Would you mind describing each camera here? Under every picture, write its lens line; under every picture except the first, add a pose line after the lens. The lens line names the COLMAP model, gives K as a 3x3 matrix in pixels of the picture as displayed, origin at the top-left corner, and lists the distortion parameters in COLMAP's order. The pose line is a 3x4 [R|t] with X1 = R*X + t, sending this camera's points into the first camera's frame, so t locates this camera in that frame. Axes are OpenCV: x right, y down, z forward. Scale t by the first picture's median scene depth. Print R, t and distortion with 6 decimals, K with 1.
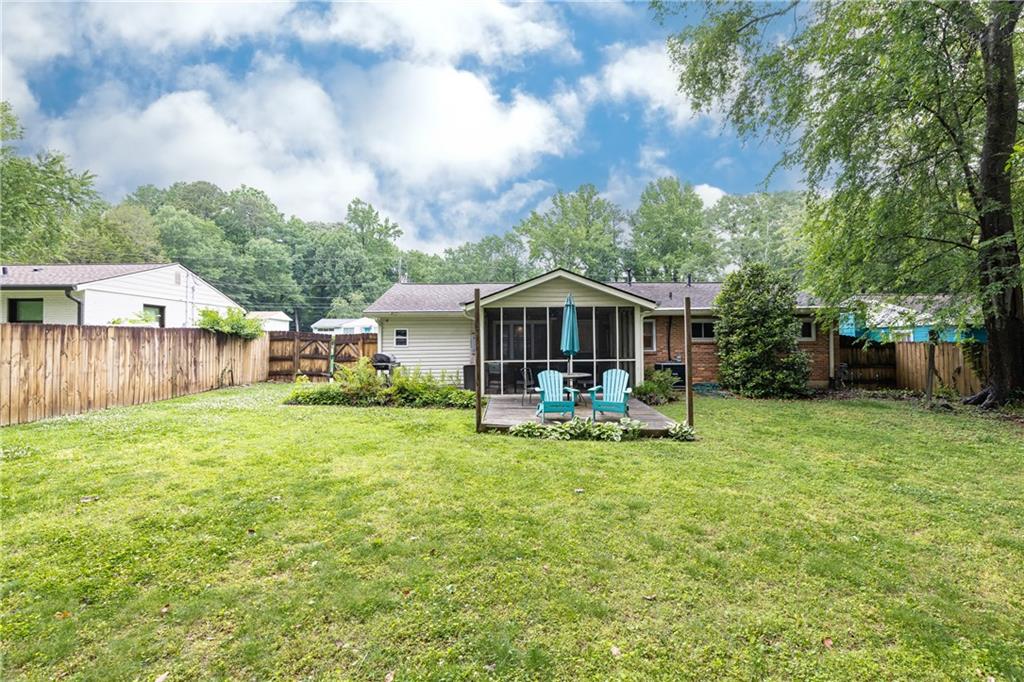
lens RADIAL K [[451.2, 0, 511.4], [0, 451.2, 337.4], [0, 0, 1]] dist [-0.000053, 0.000257]
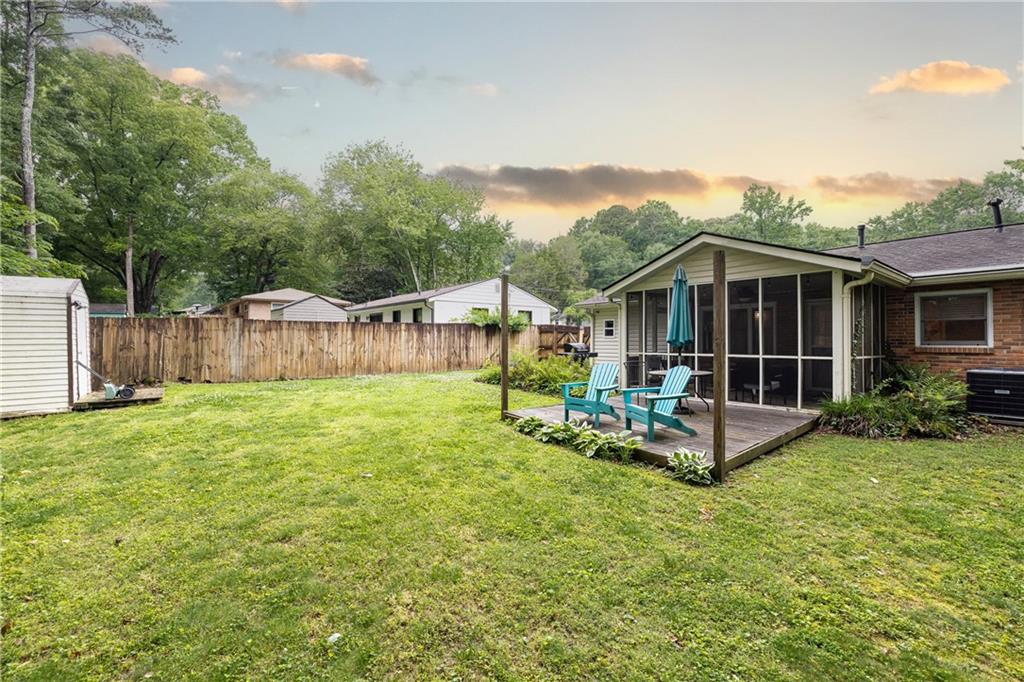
lens RADIAL K [[433.6, 0, 508.6], [0, 433.6, 341.8], [0, 0, 1]] dist [0.004035, -0.000111]
pose [[0.617982, 0.010826, -0.786118, 0.427716], [0.004817, 0.999834, 0.017556, 0.013843], [0.786178, -0.014636, 0.617827, 0.263747]]
